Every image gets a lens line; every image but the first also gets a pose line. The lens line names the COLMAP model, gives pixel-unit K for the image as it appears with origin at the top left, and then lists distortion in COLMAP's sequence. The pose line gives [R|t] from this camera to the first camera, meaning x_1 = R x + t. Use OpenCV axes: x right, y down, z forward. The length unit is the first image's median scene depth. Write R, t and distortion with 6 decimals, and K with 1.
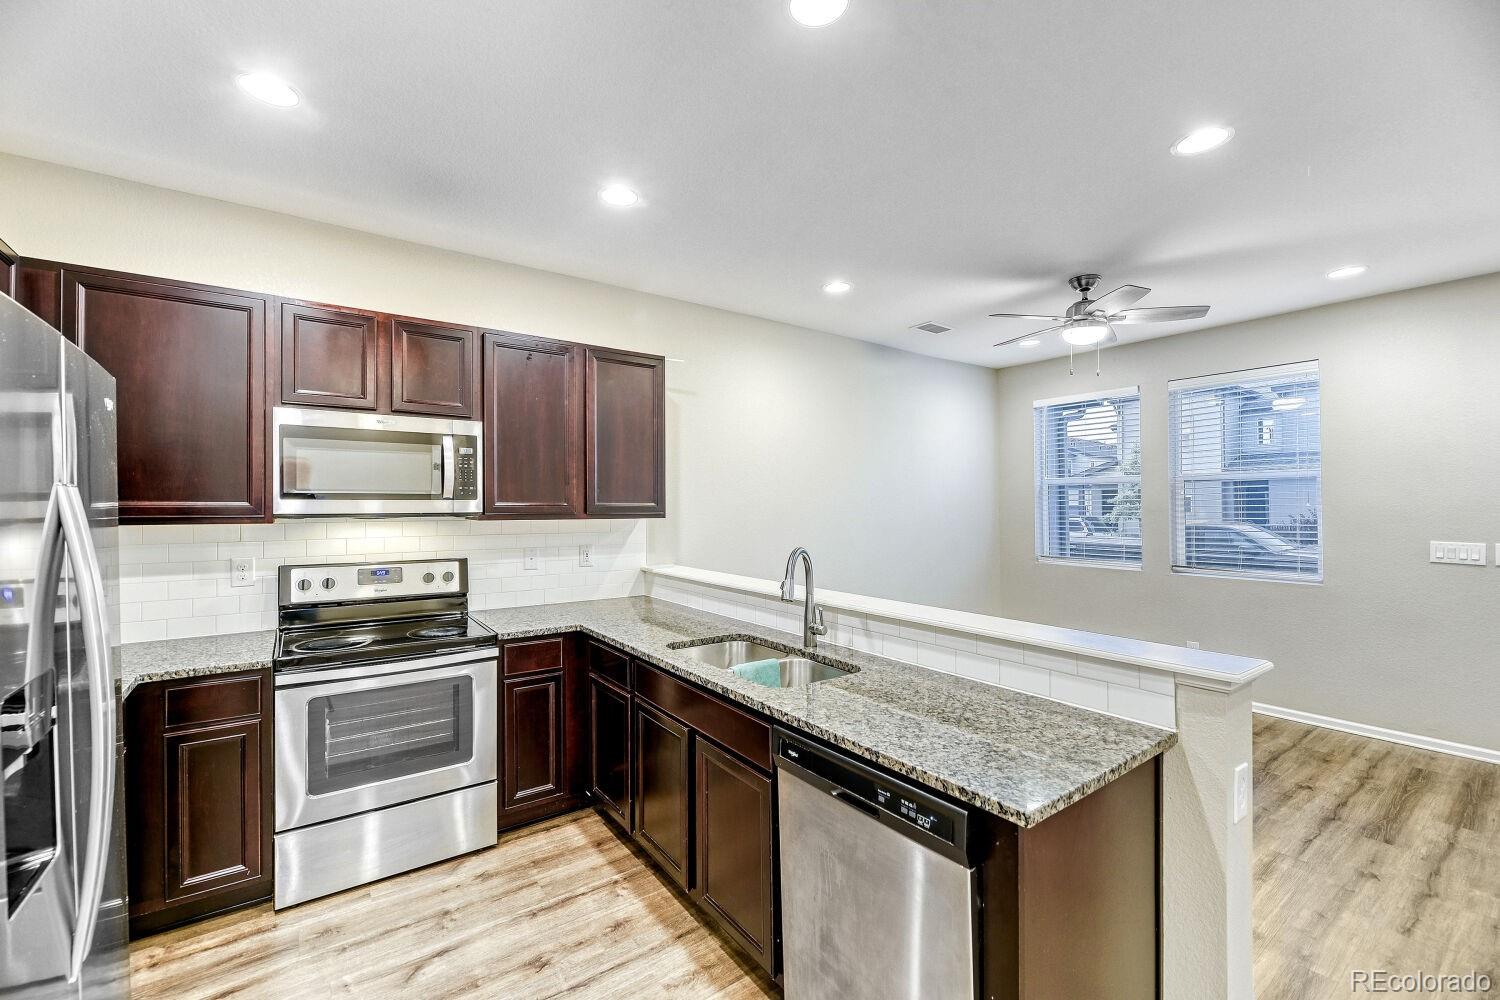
lens RADIAL K [[623.4, 0, 750.9], [0, 623.4, 507.0], [0, 0, 1]] dist [-0.001964, -0.000631]
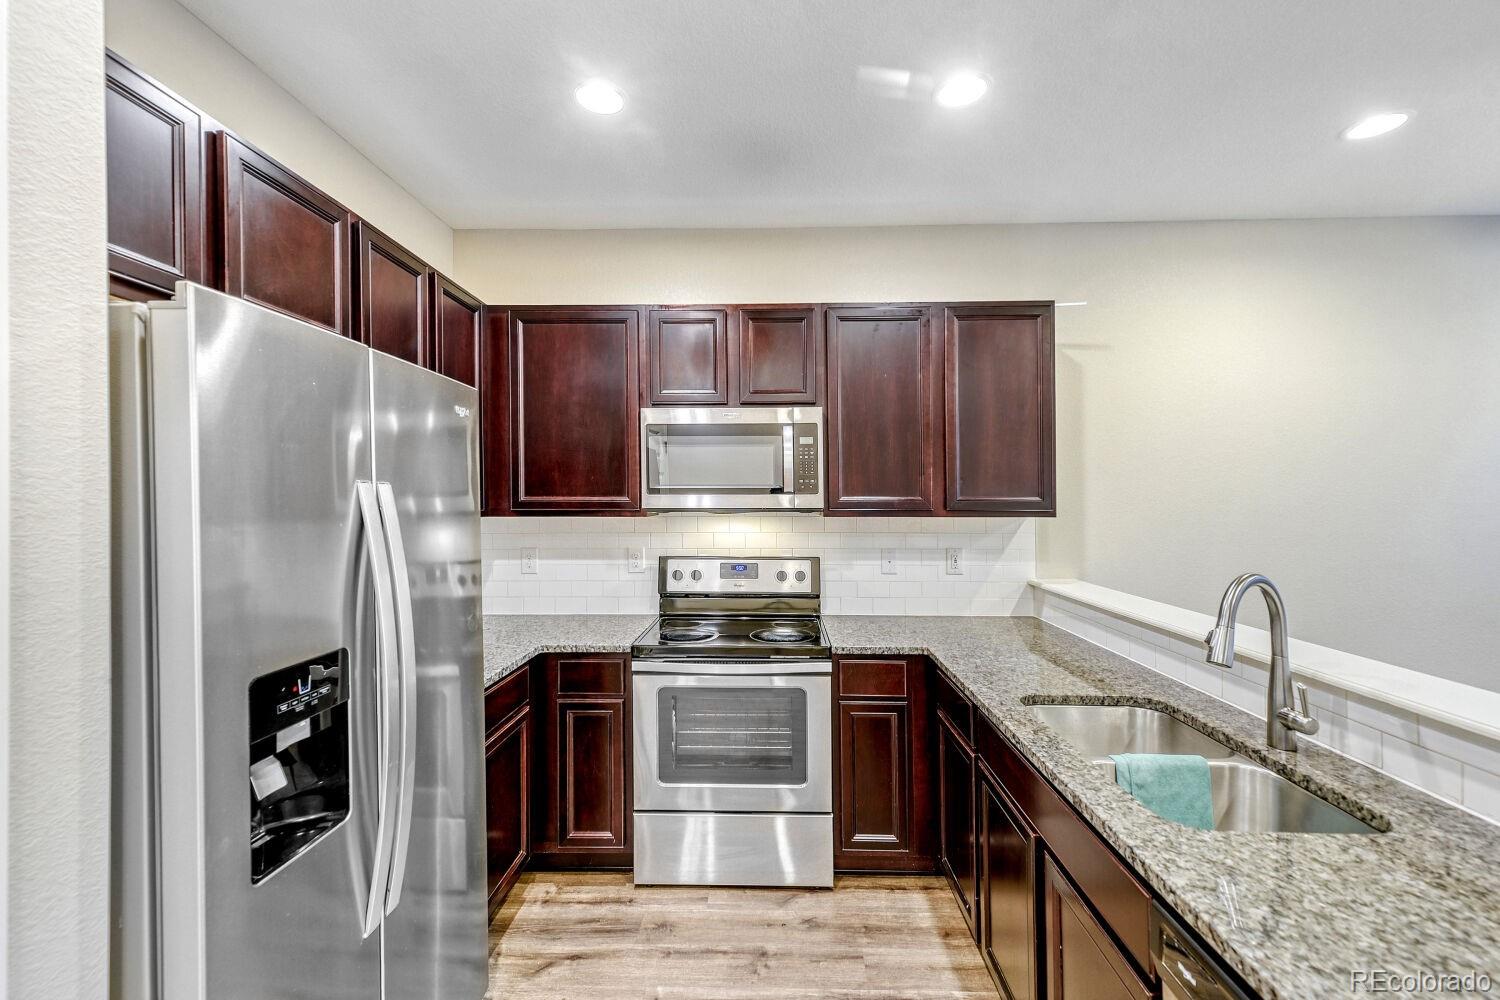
lens RADIAL K [[666.2, 0, 750.0], [0, 666.2, 500.0], [0, 0, 1]] dist [0.022458, -0.000946]
pose [[0.801886, 0.000870, -0.597477, 0.063604], [-0.001967, 0.999997, -0.001184, -0.001699], [0.597474, 0.002124, 0.801885, 0.177870]]
